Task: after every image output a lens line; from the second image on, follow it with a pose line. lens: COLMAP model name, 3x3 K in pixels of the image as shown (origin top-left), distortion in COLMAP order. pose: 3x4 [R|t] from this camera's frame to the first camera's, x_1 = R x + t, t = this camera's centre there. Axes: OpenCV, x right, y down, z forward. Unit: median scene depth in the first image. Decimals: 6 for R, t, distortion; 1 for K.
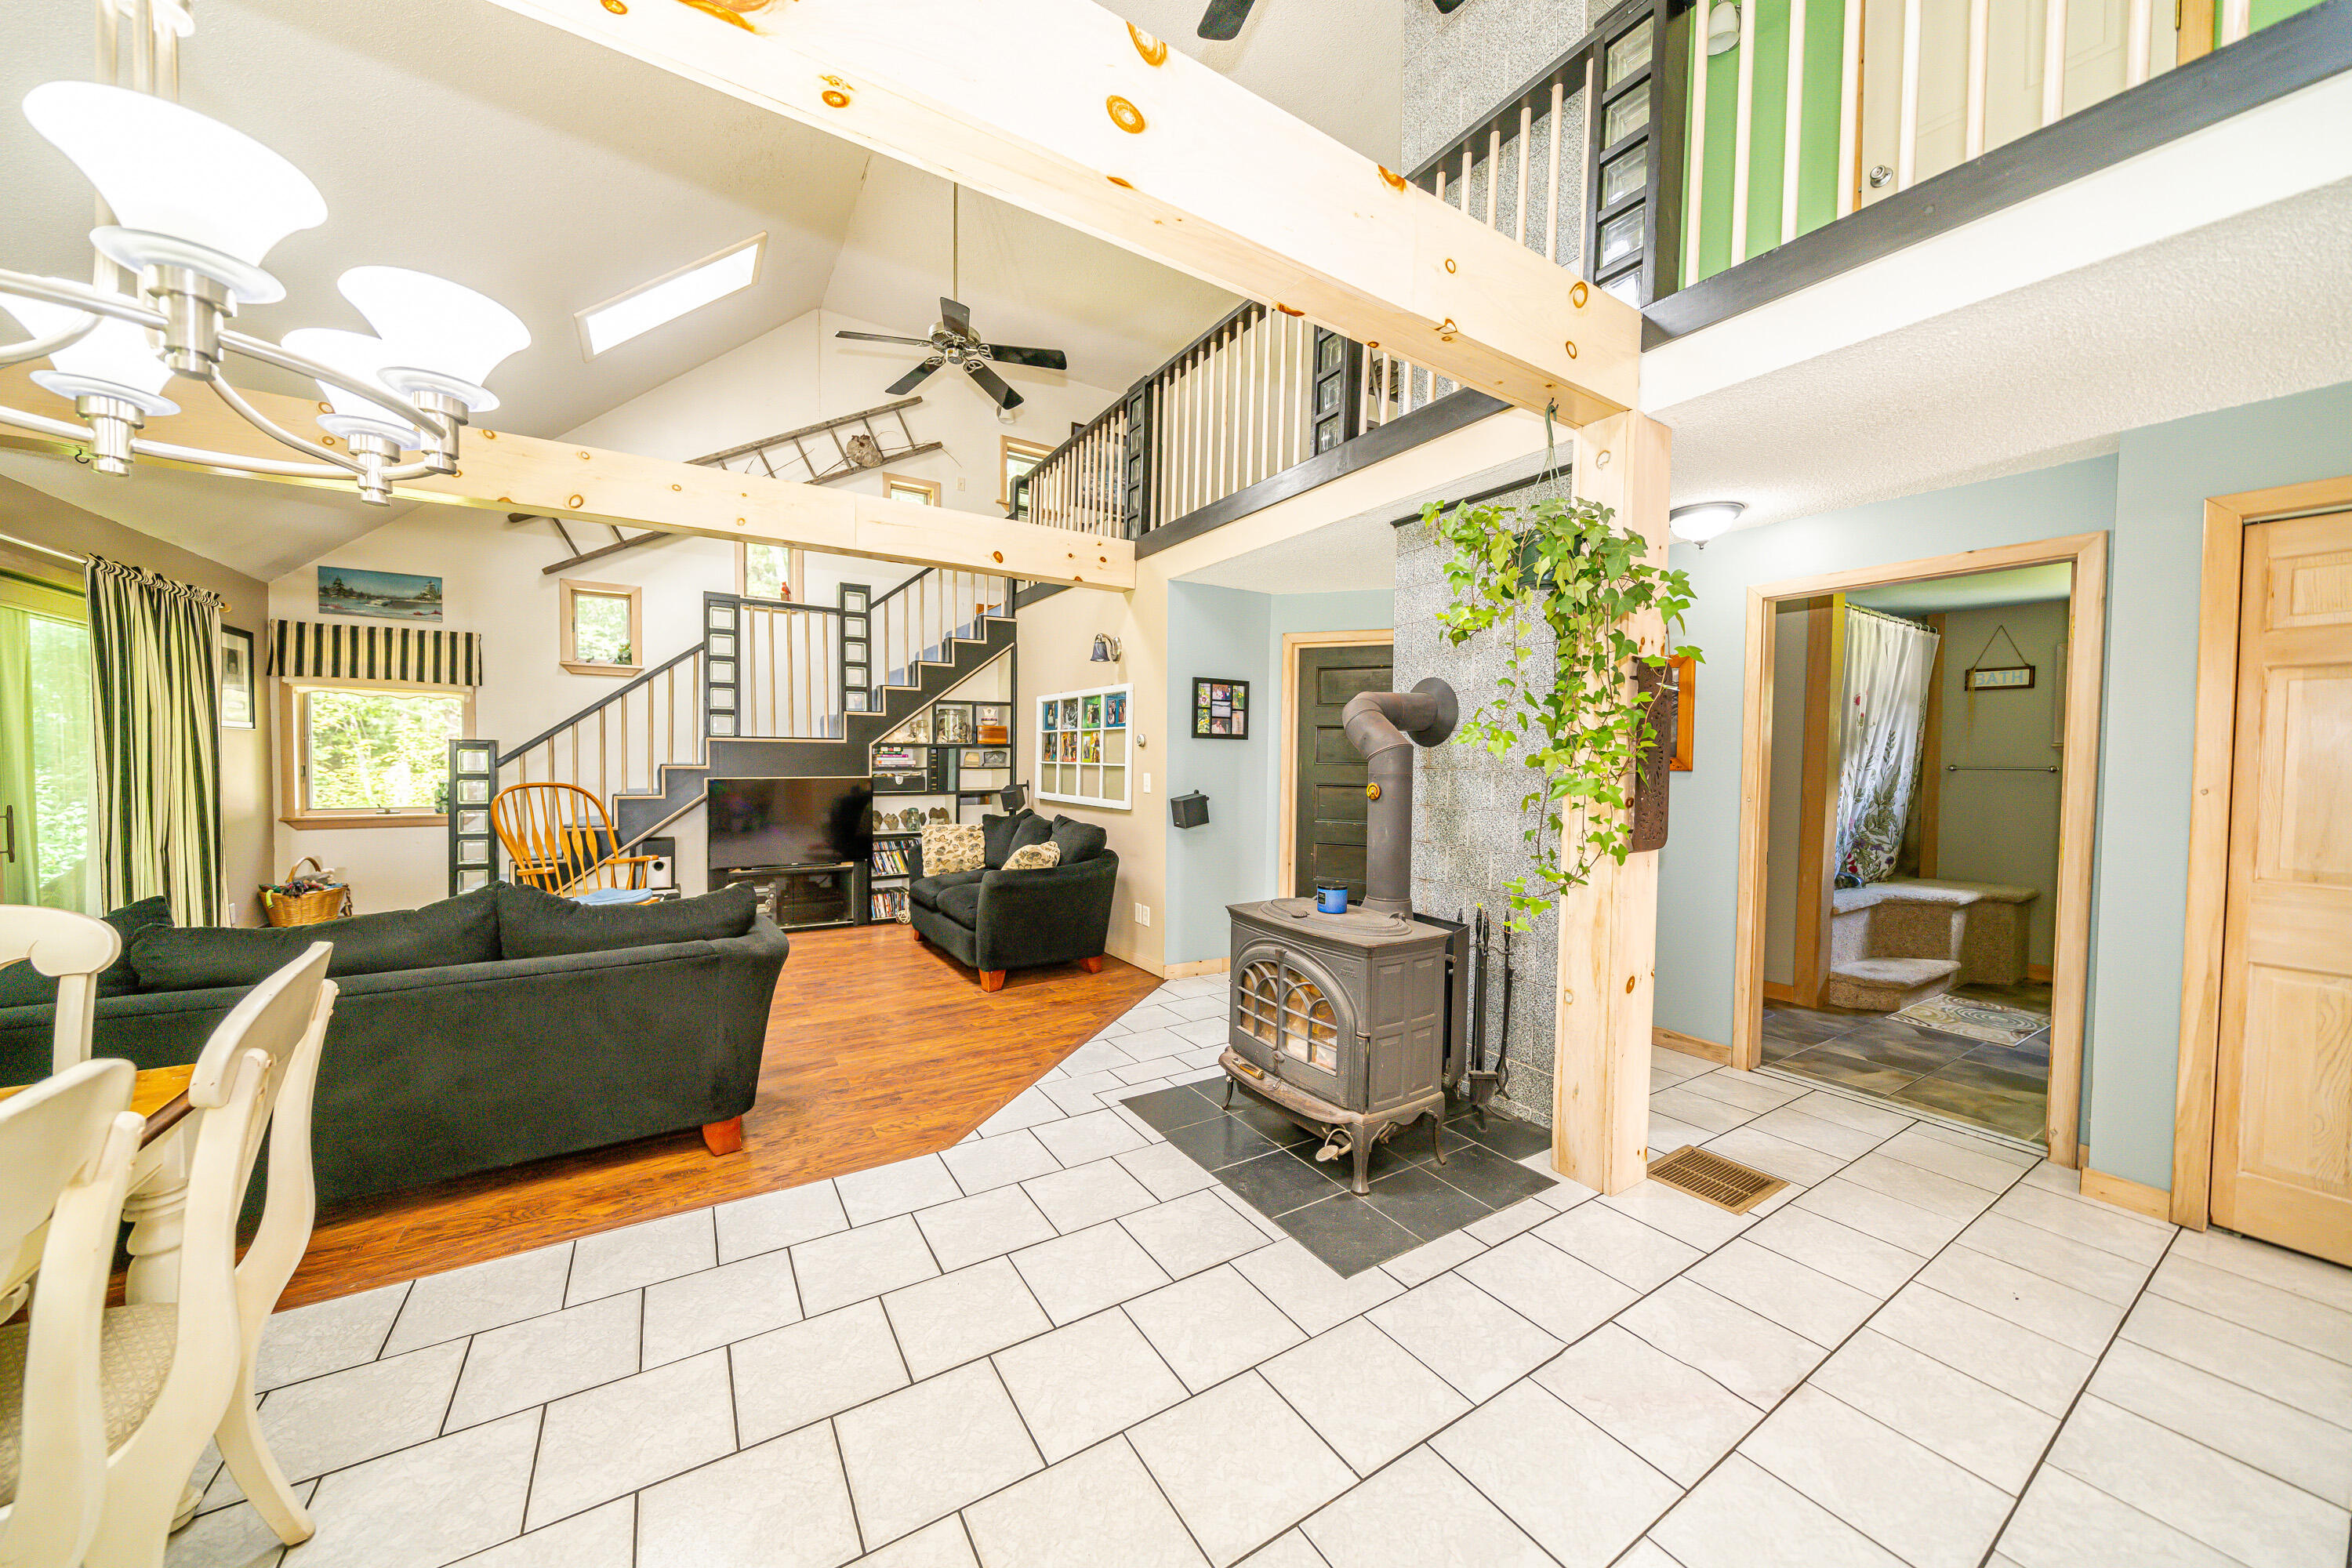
lens RADIAL K [[795.6, 0, 1159.4], [0, 795.6, 779.5], [0, 0, 1]] dist [-0.004590, -0.000048]
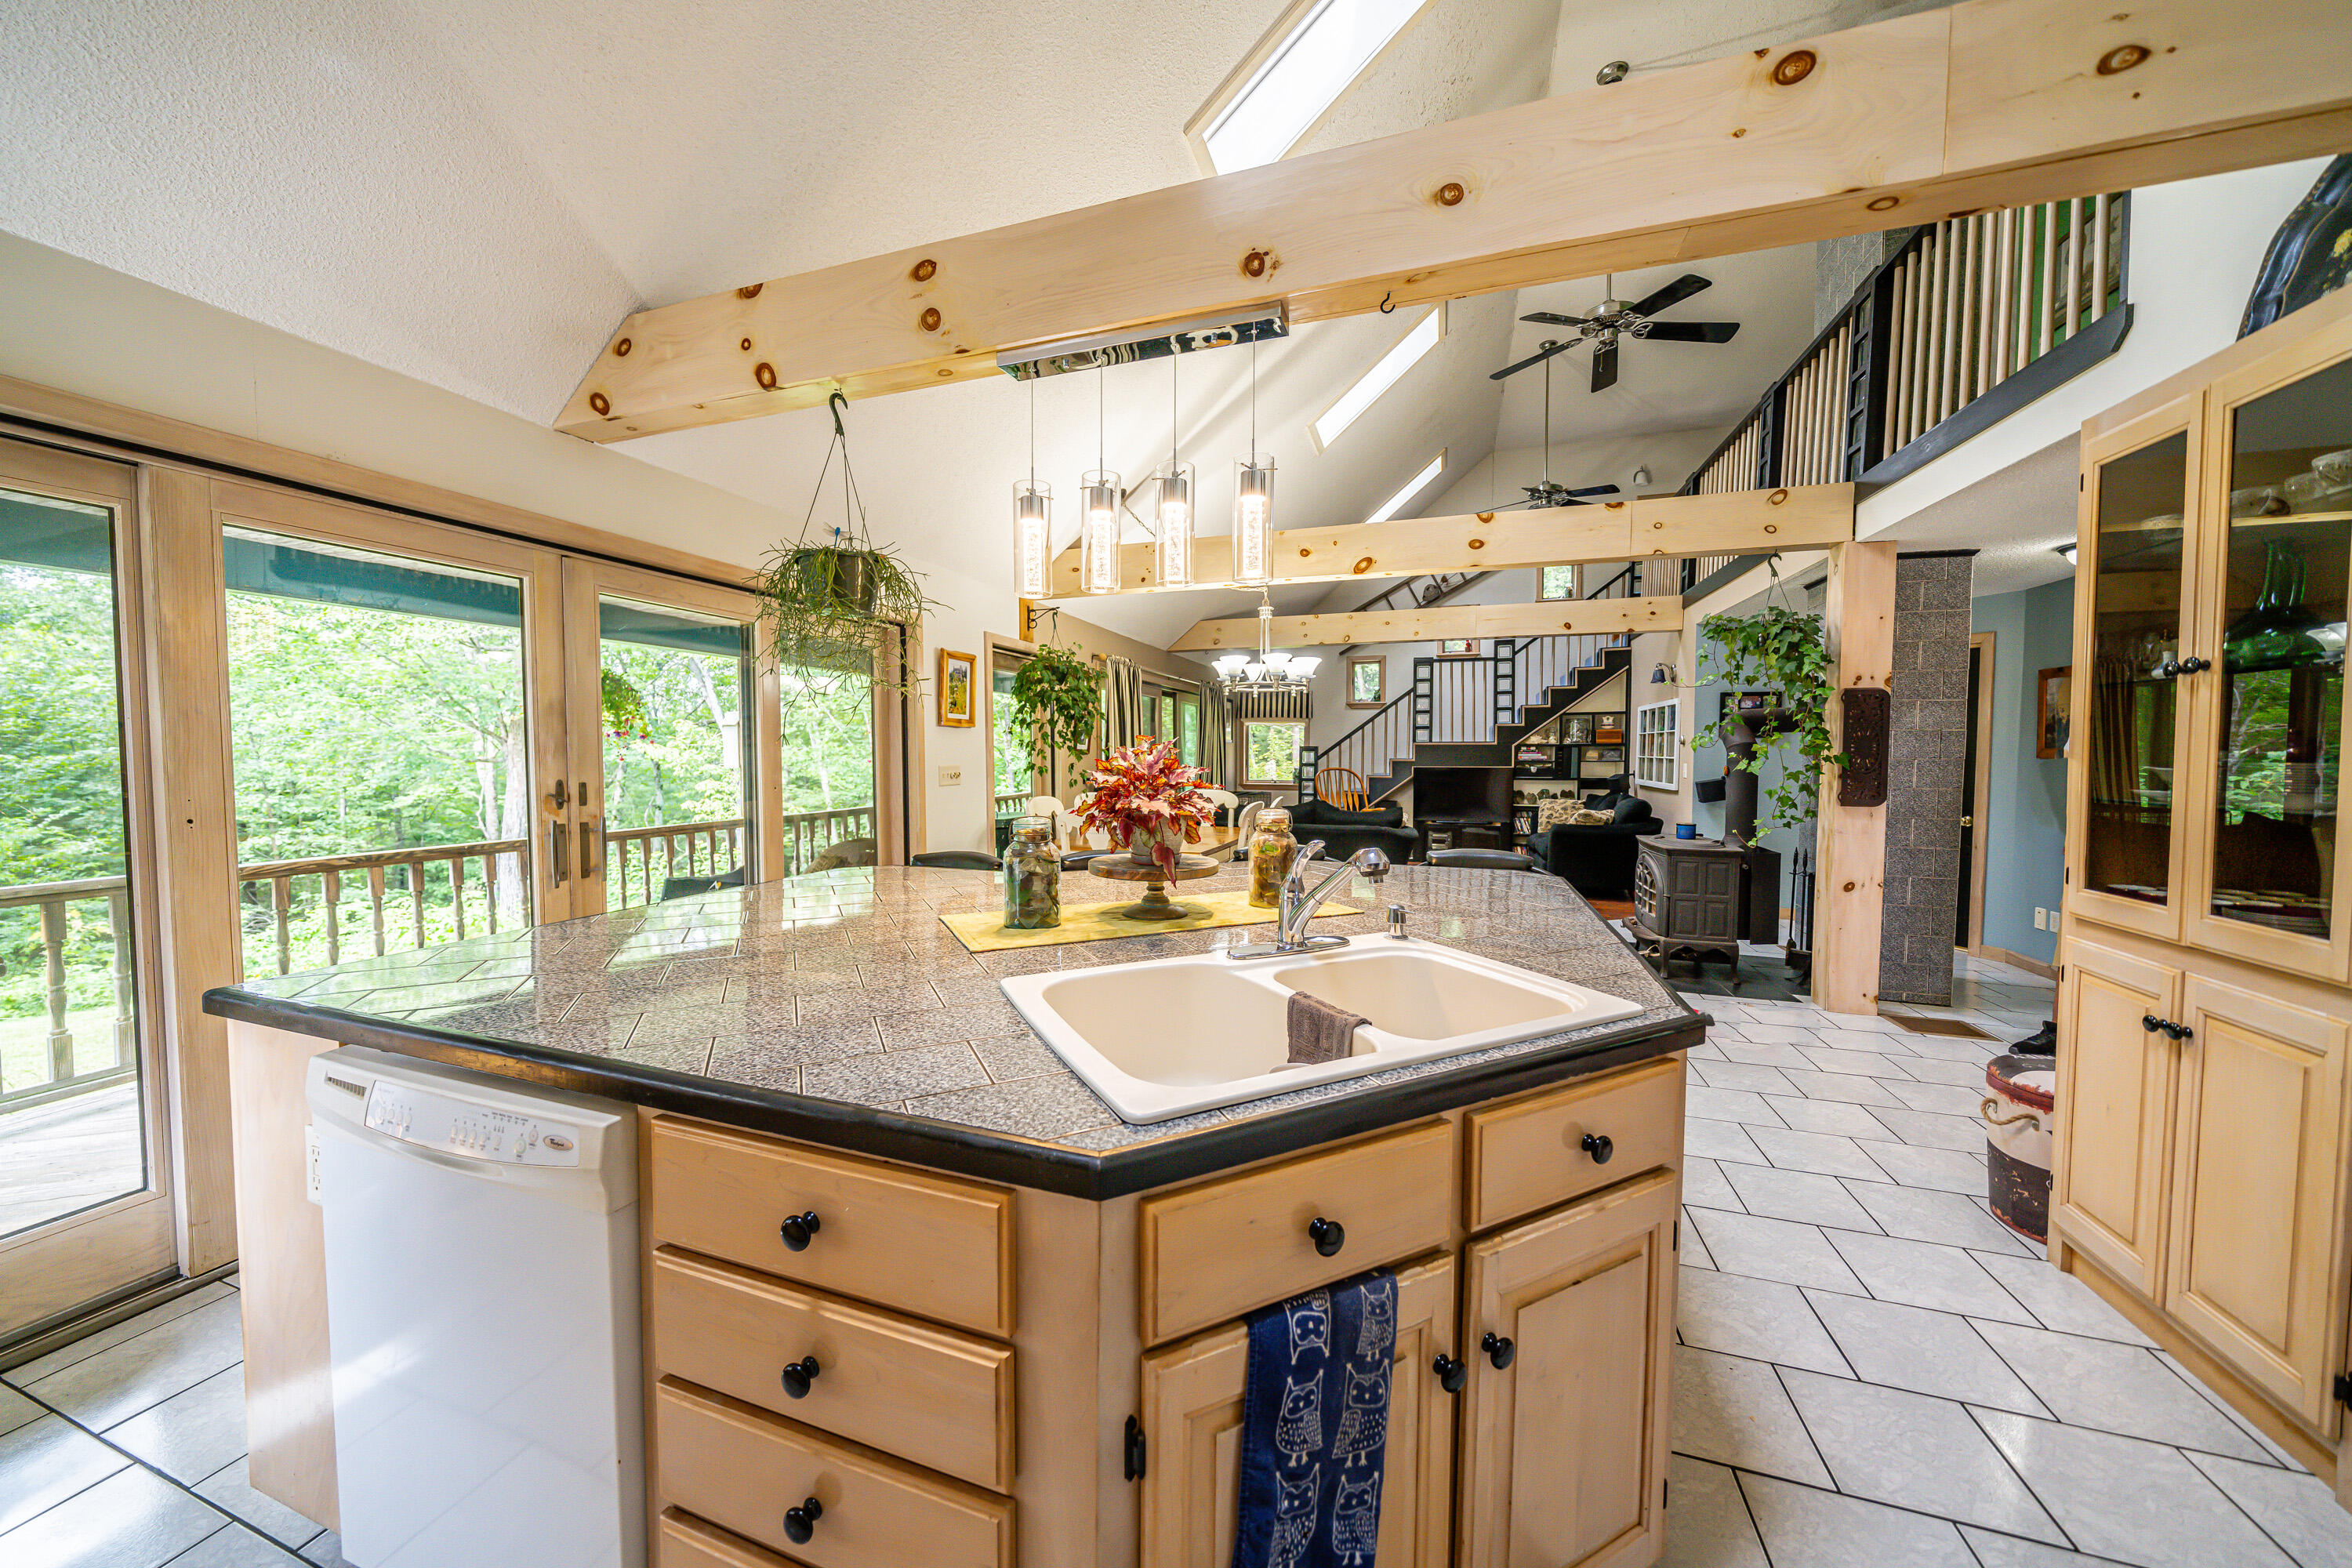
lens RADIAL K [[795.6, 0, 1164.1], [0, 795.6, 785.0], [0, 0, 1]] dist [-0.004590, -0.000048]
pose [[0.627894, 0.023049, -0.777957, 0.487684], [-0.018607, 0.999720, 0.014601, 0.026148], [0.778076, 0.005307, 0.628147, -0.564967]]
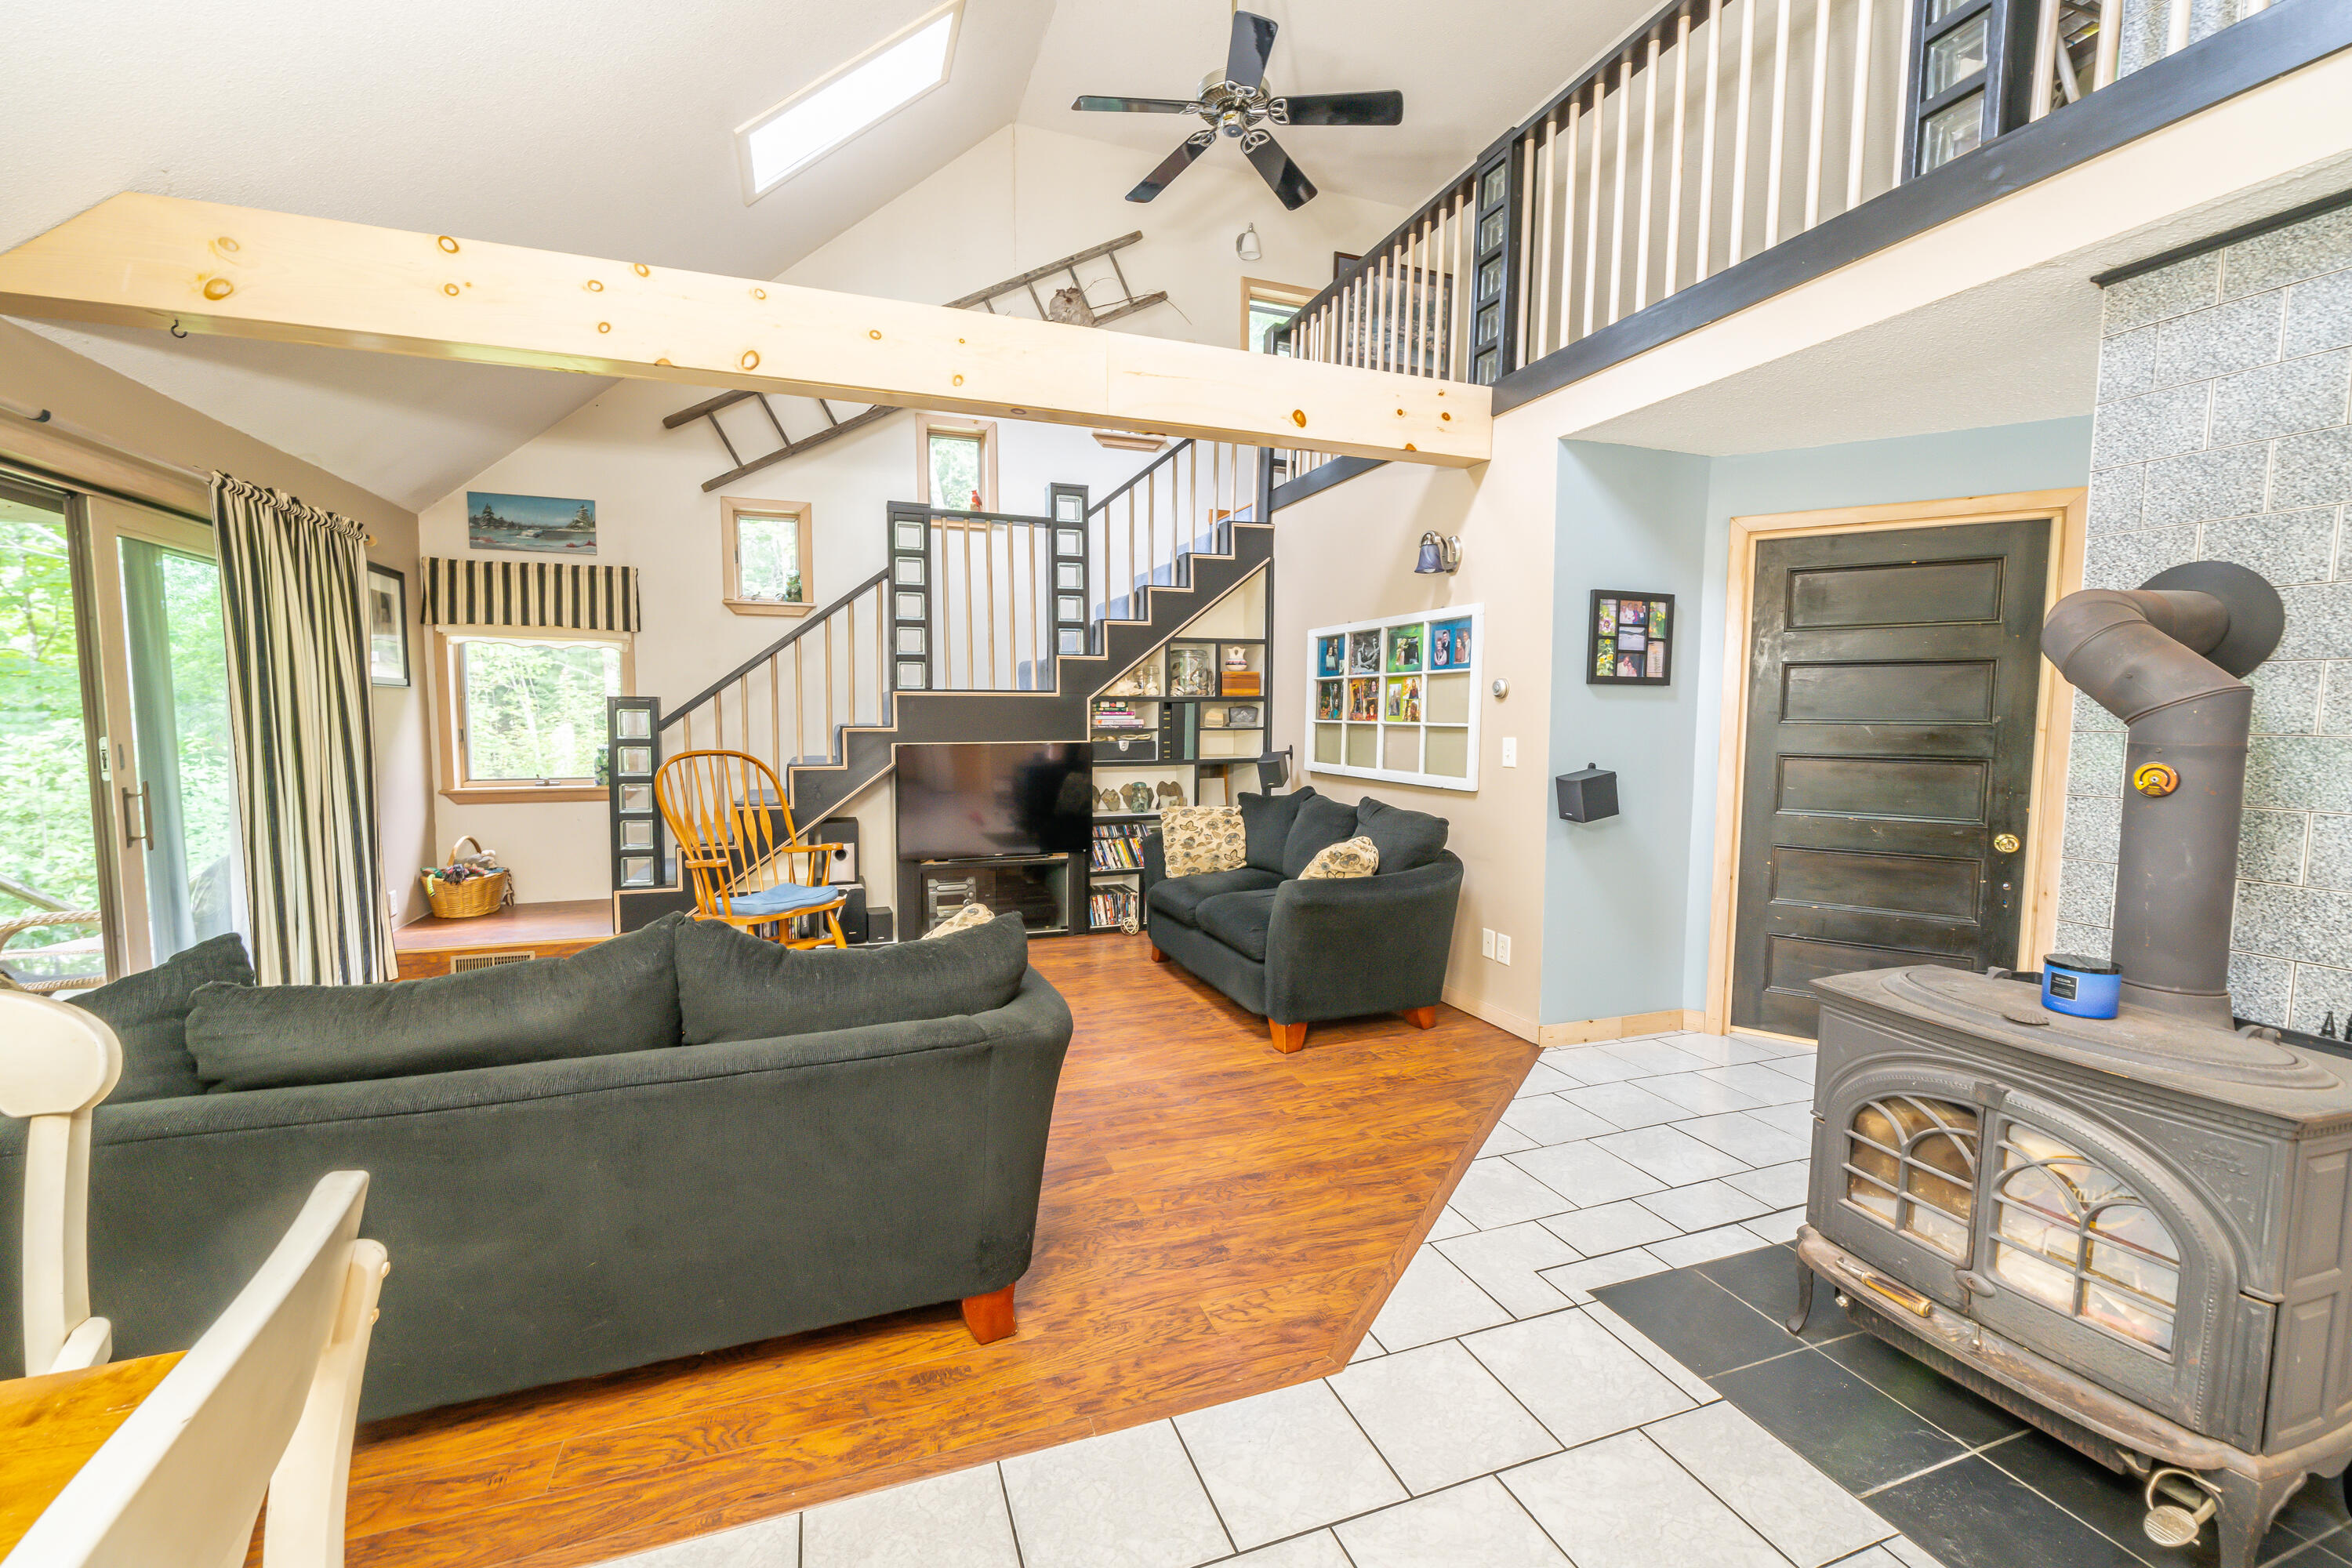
lens RADIAL K [[945.1, 0, 1158.3], [0, 945.1, 783.5], [0, 0, 1]] dist [-0.002239, 0.000601]
pose [[0.978808, 0.009197, -0.204574, -0.141863], [0.000426, 0.998897, 0.046945, -0.006862], [0.204780, -0.046037, 0.977725, 0.162081]]
